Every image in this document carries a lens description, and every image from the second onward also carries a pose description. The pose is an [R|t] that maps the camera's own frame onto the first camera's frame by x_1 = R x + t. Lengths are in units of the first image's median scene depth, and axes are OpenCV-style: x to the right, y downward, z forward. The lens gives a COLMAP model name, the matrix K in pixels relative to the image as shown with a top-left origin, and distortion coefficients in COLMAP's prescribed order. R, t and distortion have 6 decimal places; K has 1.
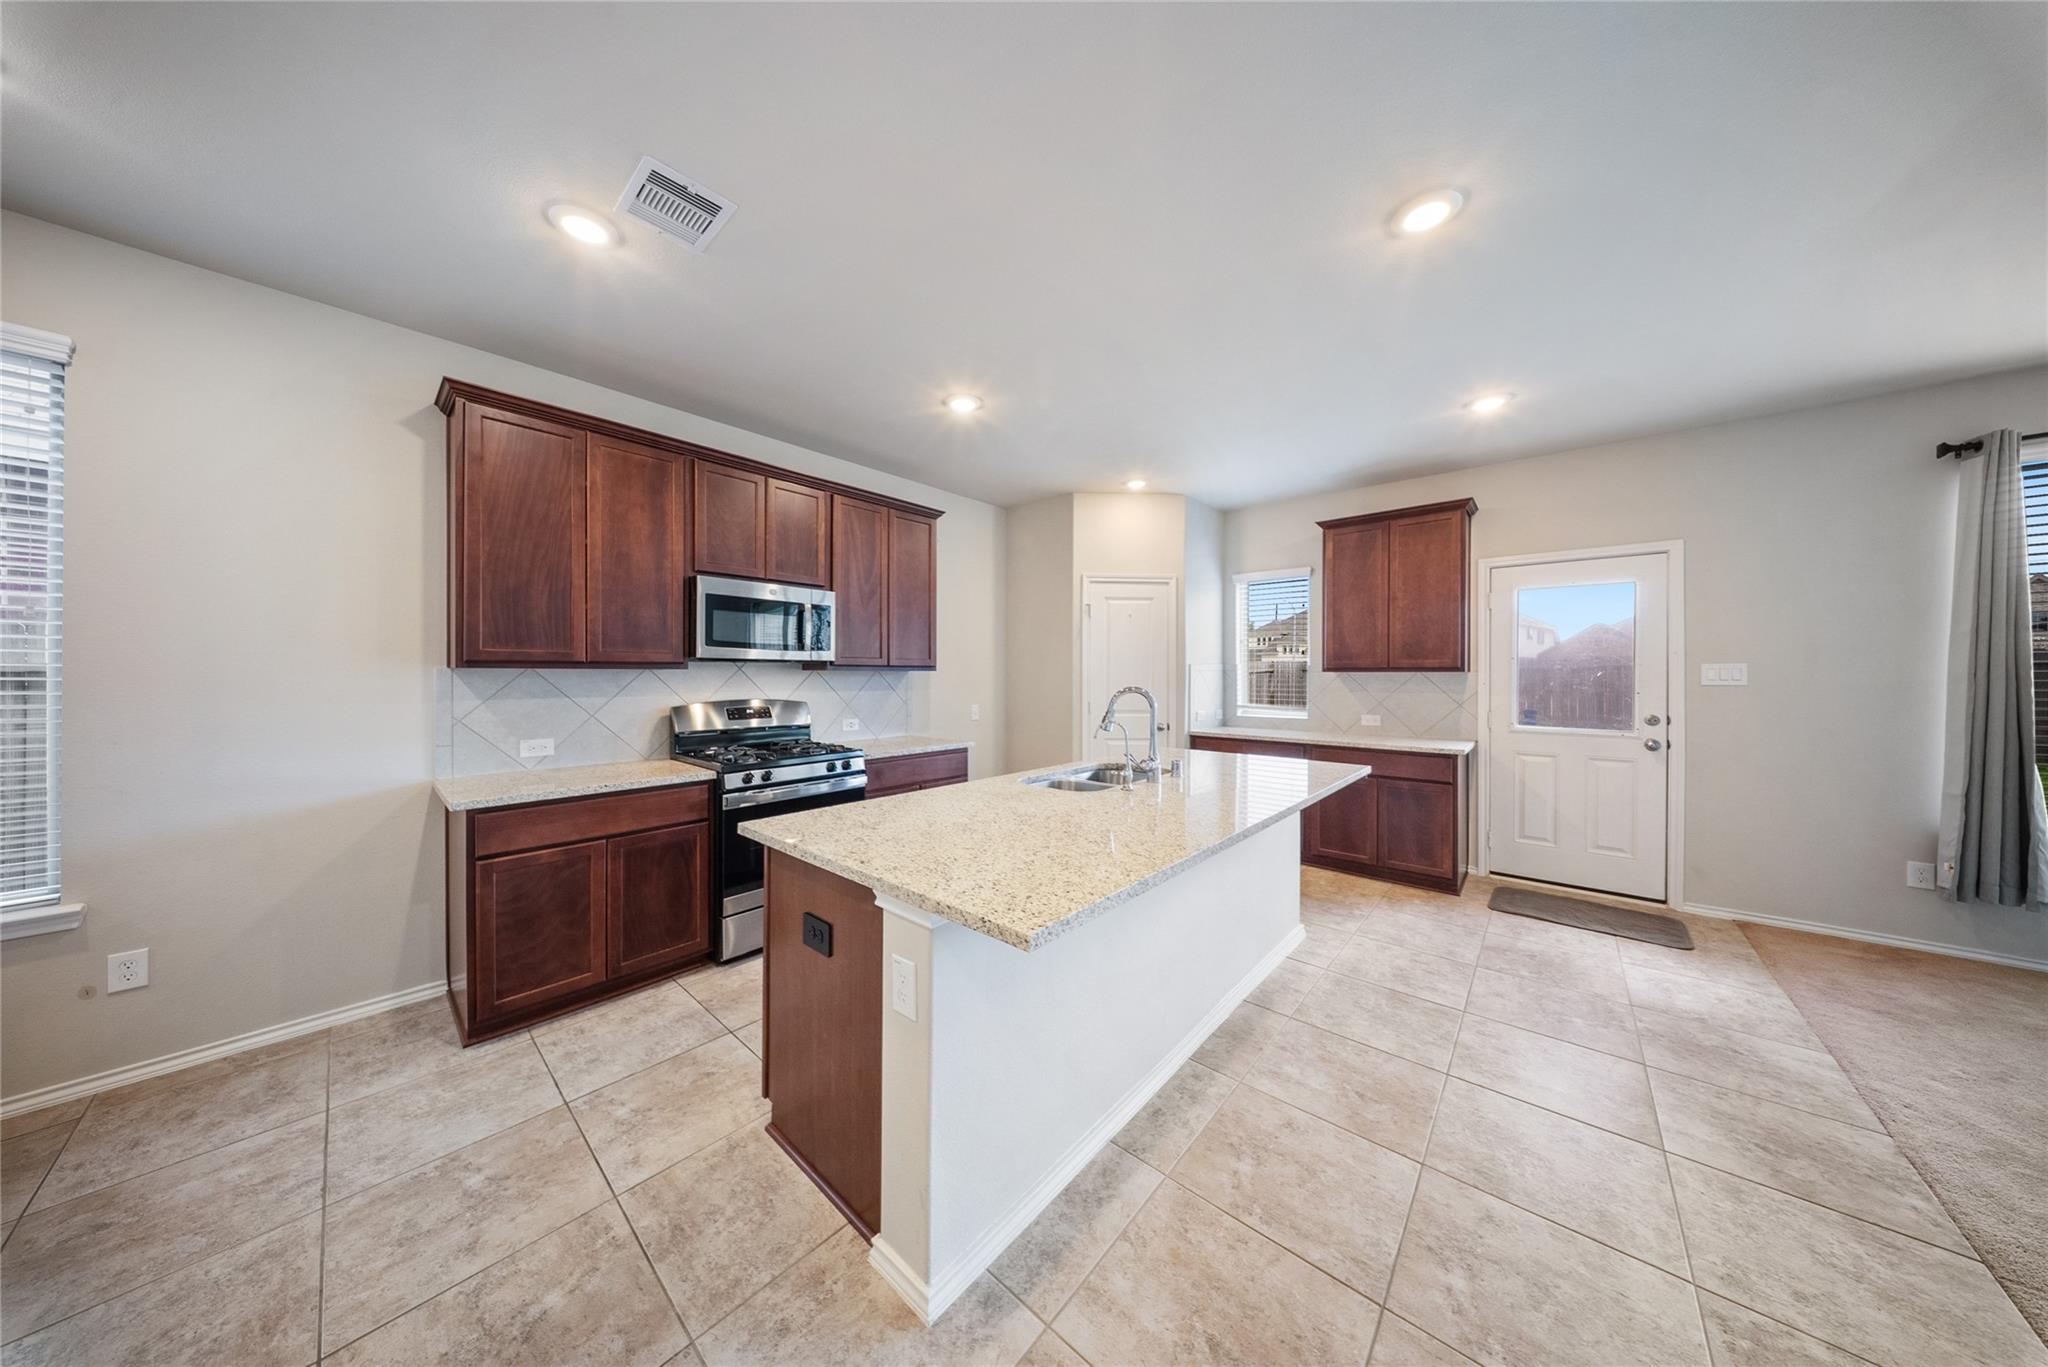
lens RADIAL K [[604.8, 0, 1017.1], [0, 604.8, 675.9], [0, 0, 1]] dist [-0.005169, -0.000232]
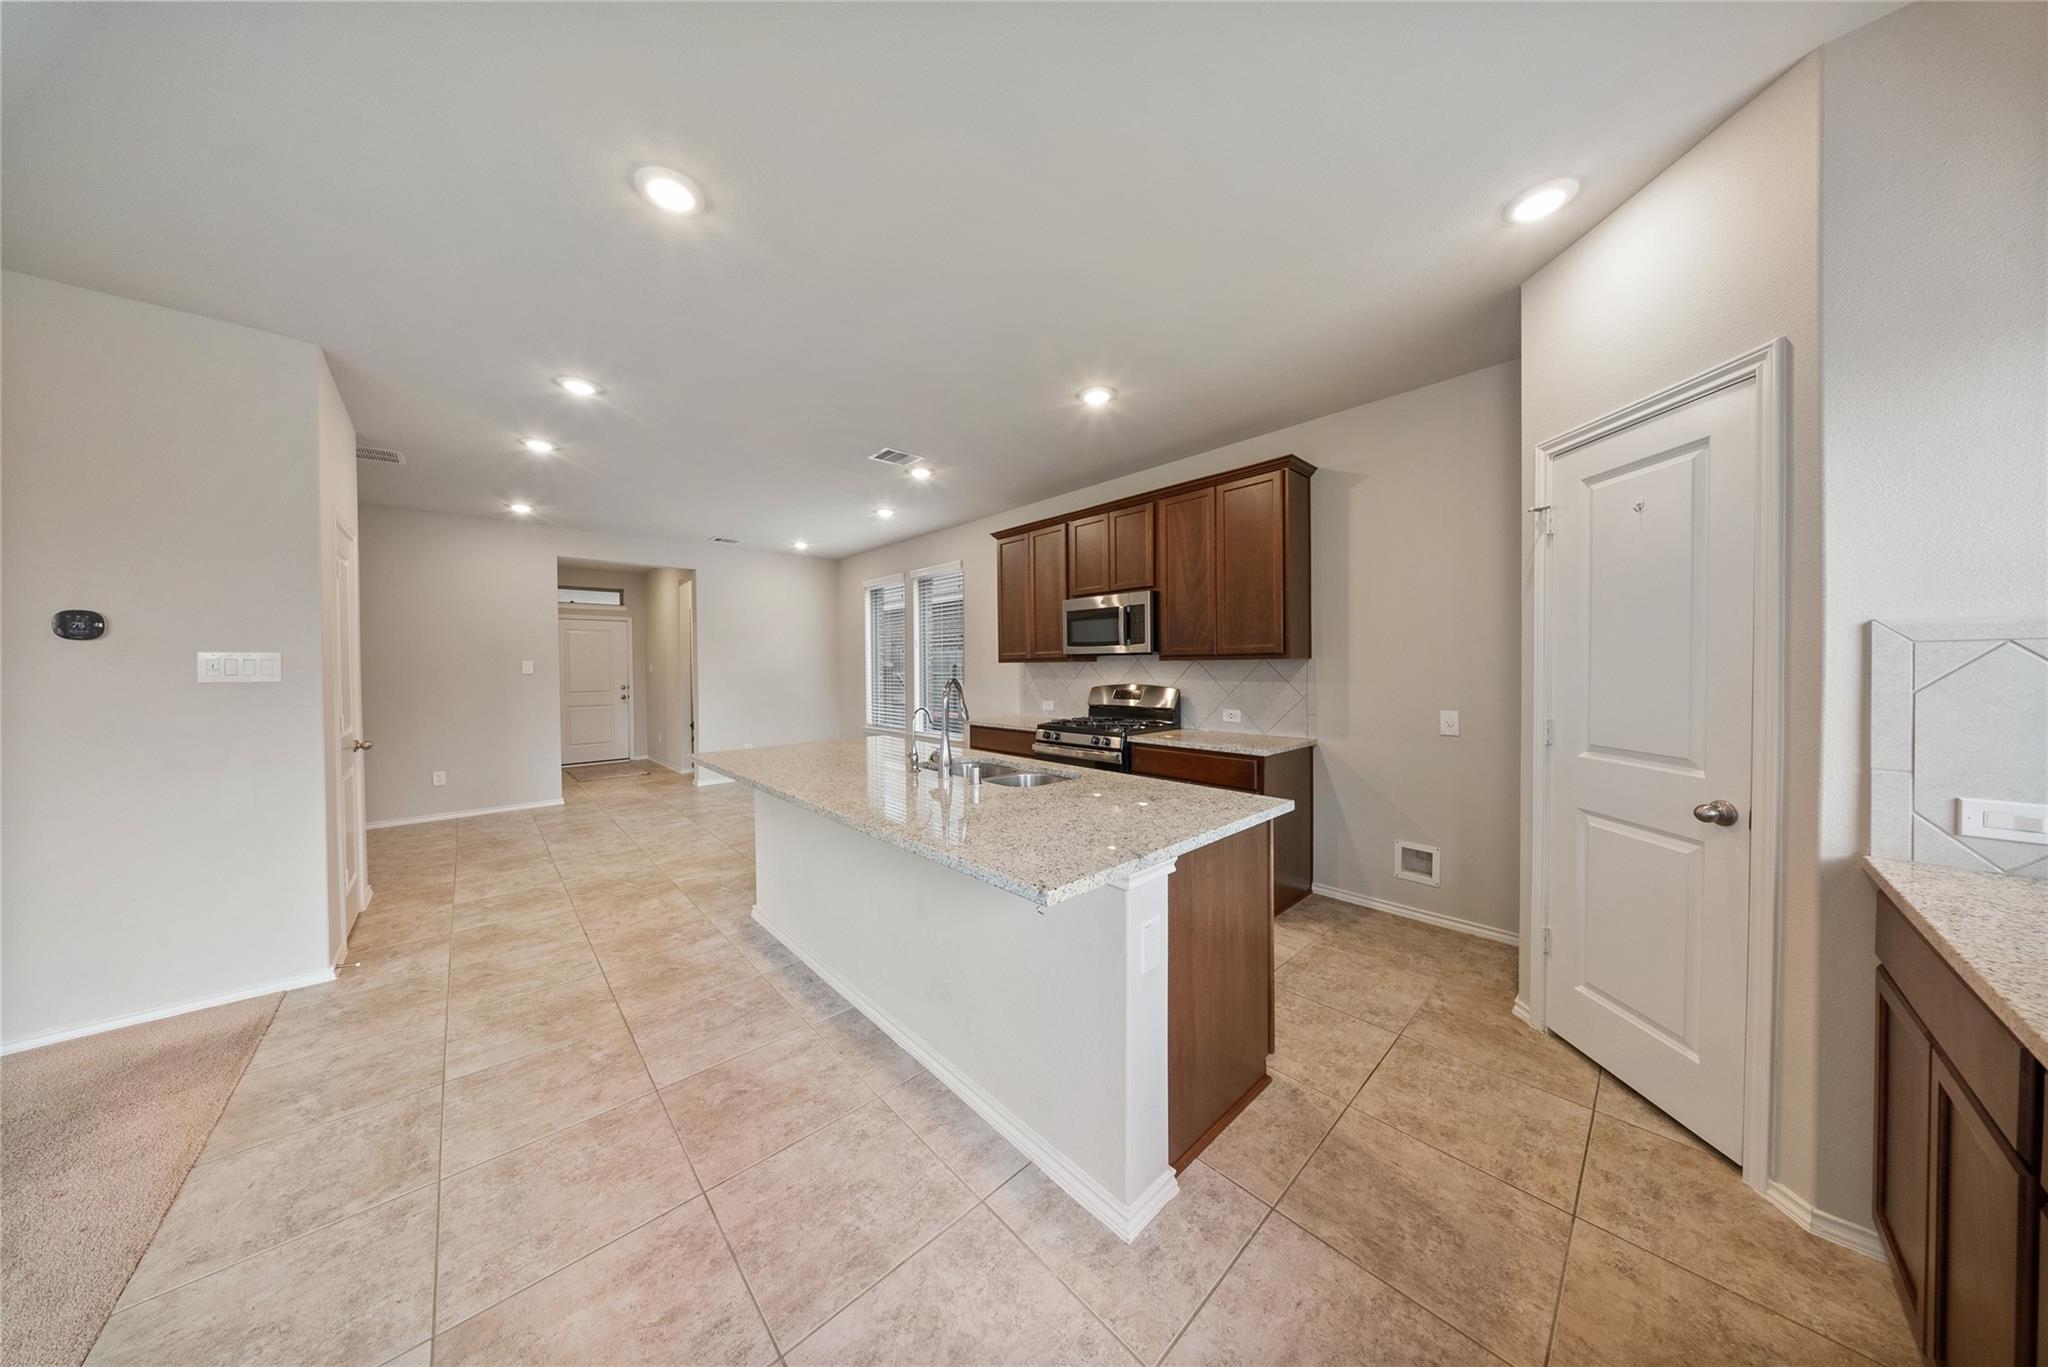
lens RADIAL K [[604.8, 0, 1017.1], [0, 604.8, 675.9], [0, 0, 1]] dist [-0.005169, -0.000232]
pose [[-0.102698, 0.015565, -0.994591, 0.912158], [0.005461, 0.999871, 0.015084, 0.000153], [0.994698, -0.003883, -0.102770, 0.947980]]
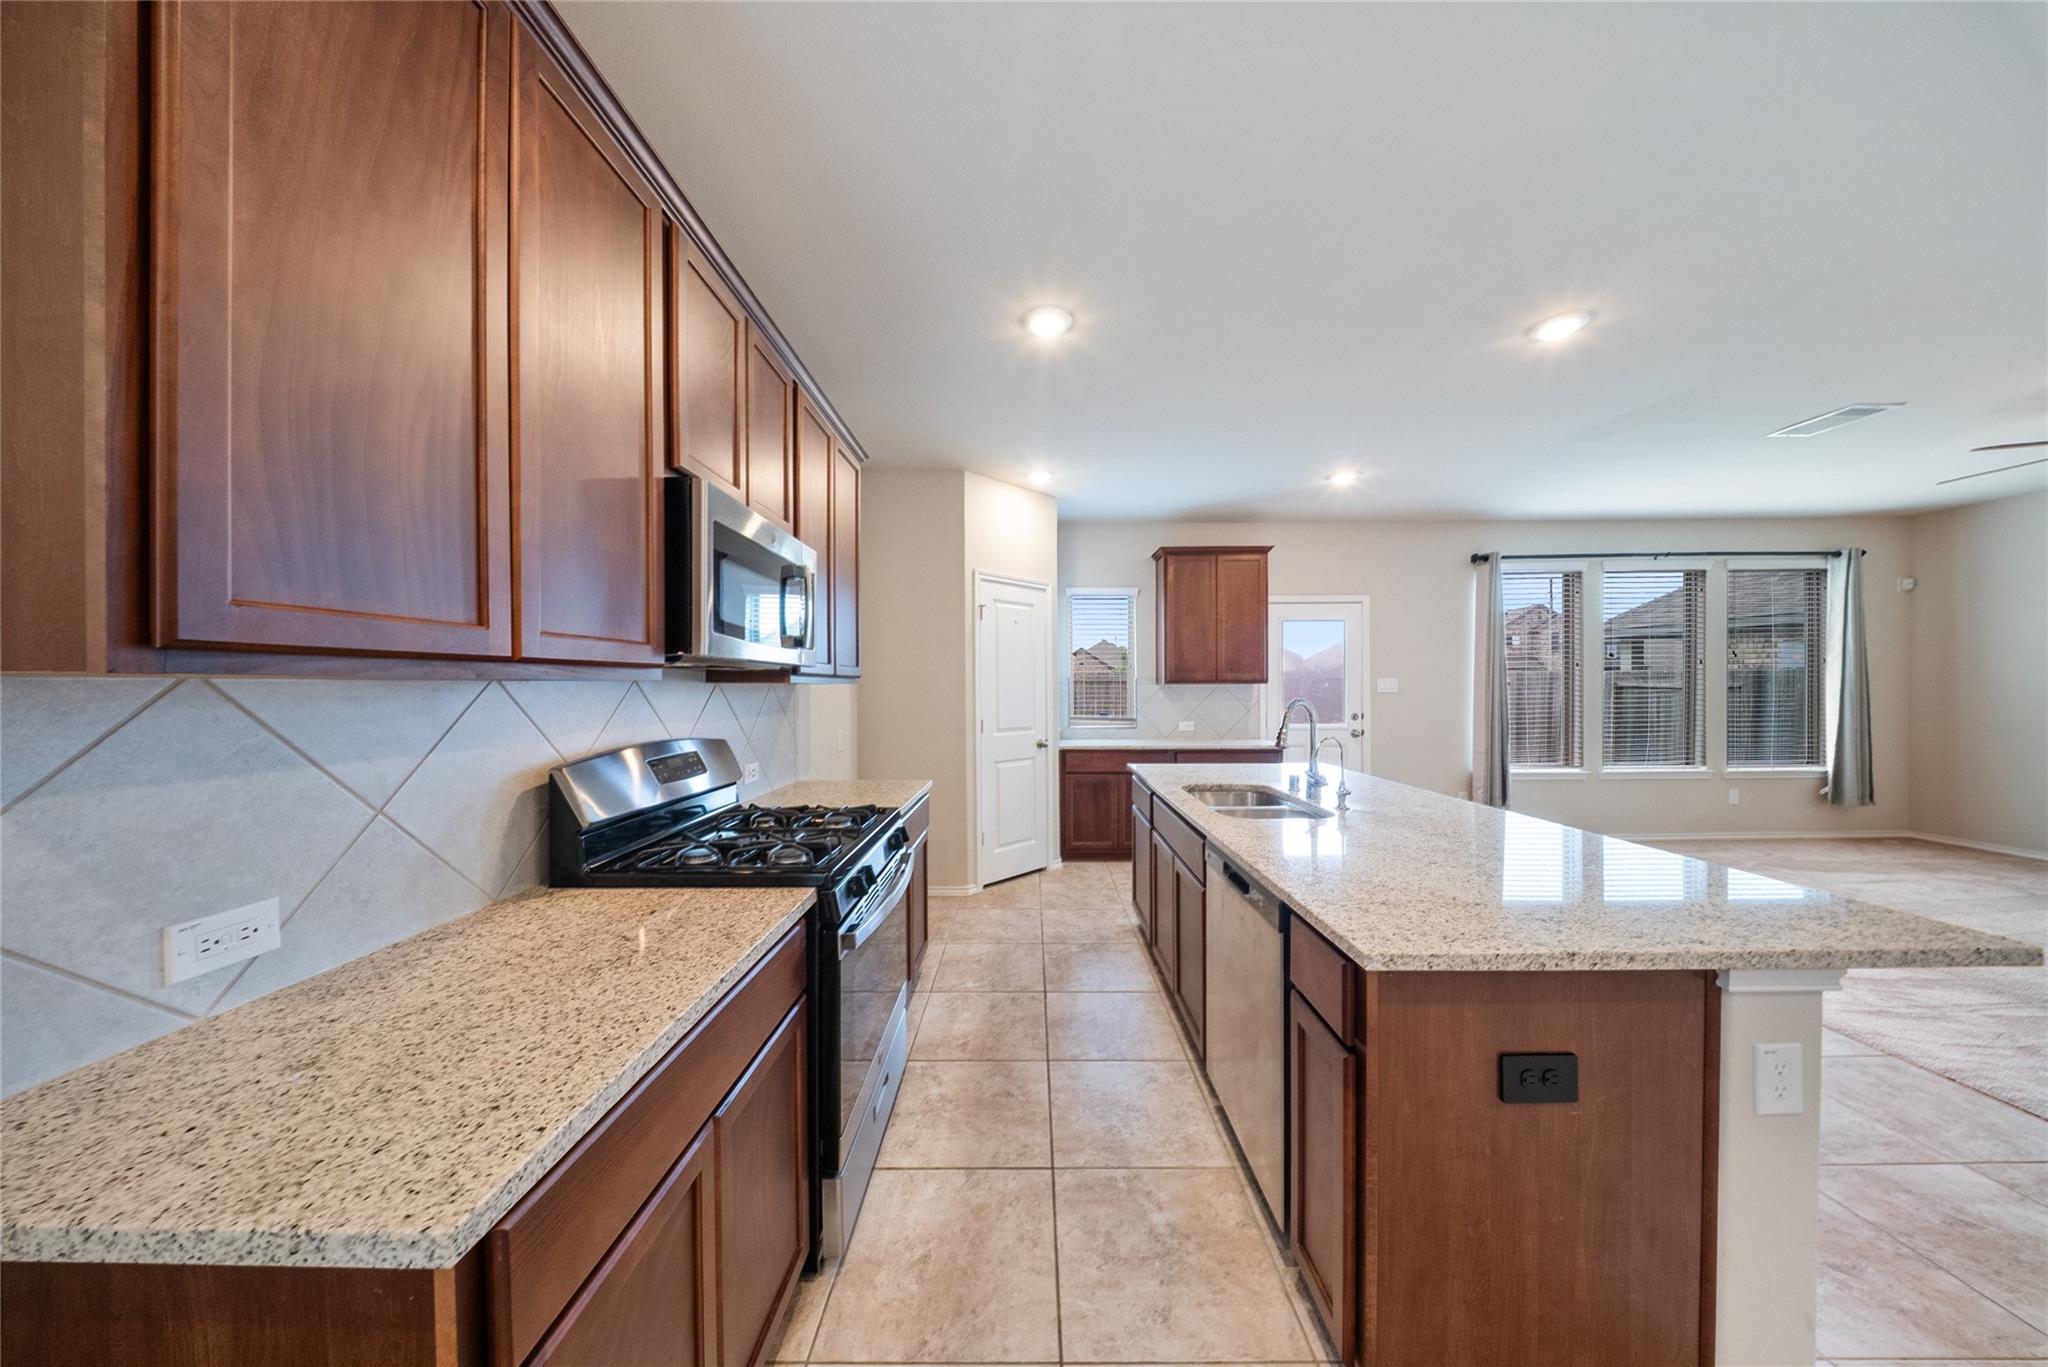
lens RADIAL K [[627.8, 0, 1022.5], [0, 627.8, 692.0], [0, 0, 1]] dist [-0.005800, -0.000193]
pose [[0.753593, -0.012217, 0.657228, -0.602171], [0.009115, 0.999925, 0.008136, -0.005546], [-0.657278, -0.000140, 0.753648, 0.422931]]
